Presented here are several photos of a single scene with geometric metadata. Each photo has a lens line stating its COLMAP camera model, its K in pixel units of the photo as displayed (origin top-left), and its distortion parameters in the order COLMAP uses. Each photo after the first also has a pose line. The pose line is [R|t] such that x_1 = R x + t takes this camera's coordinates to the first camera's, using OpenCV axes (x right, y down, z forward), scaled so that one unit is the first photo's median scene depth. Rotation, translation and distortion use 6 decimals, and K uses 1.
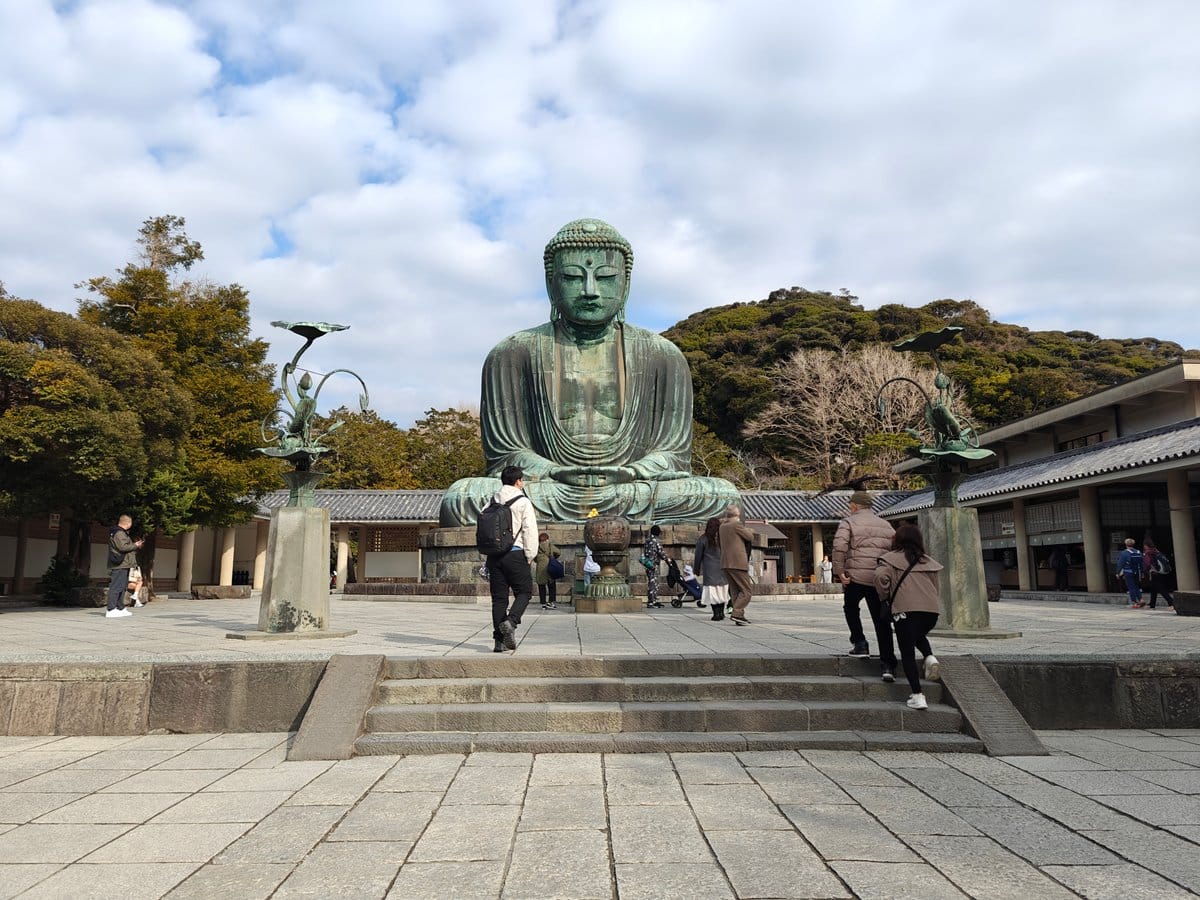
lens RADIAL K [[830.1, 0, 597.2], [0, 830.1, 435.6], [0, 0, 1]] dist [-0.005164, 0.029751]
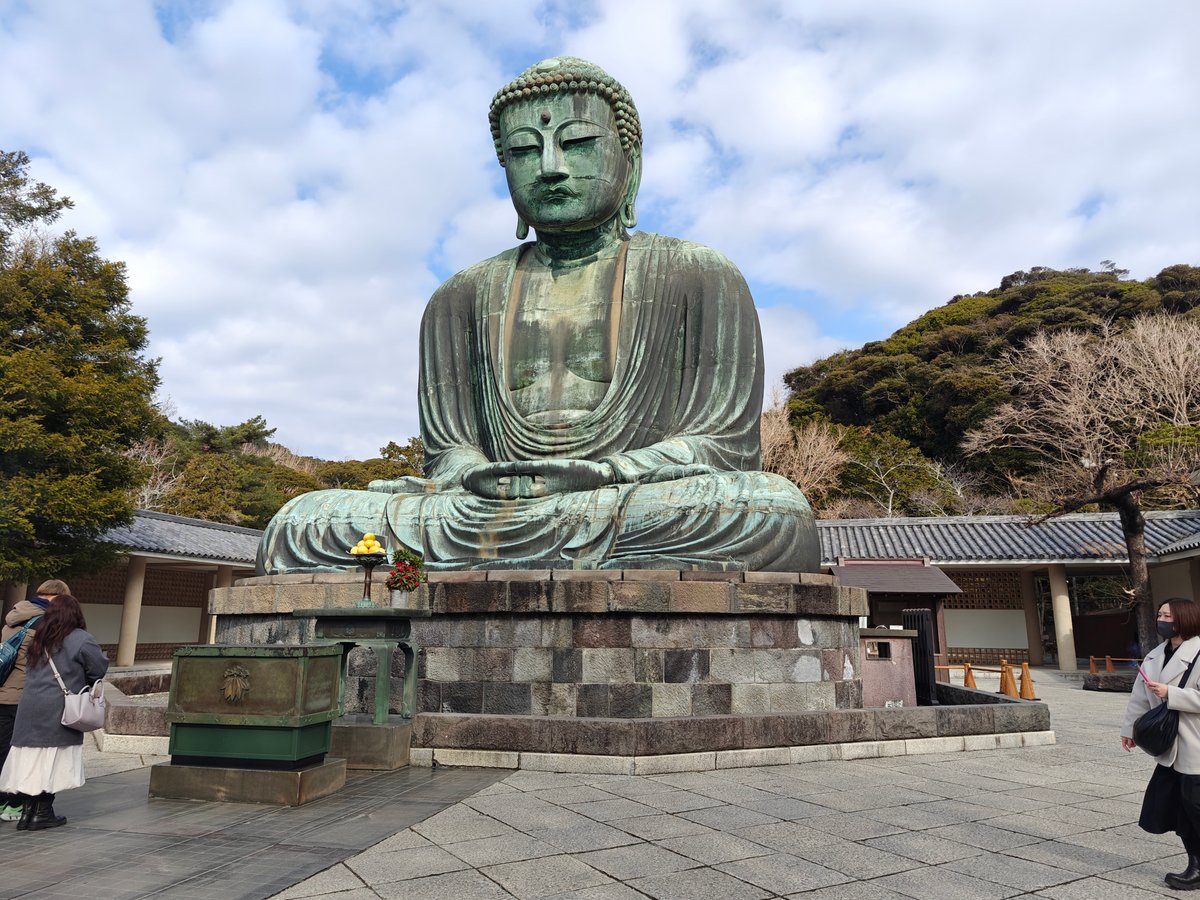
lens RADIAL K [[830.1, 0, 597.2], [0, 830.1, 435.6], [0, 0, 1]] dist [-0.005164, 0.029751]
pose [[0.958393, -0.057859, -0.279525, 0.170362], [0.041527, 0.997085, -0.064007, 0.051044], [0.282414, 0.049736, 0.958002, 0.445514]]
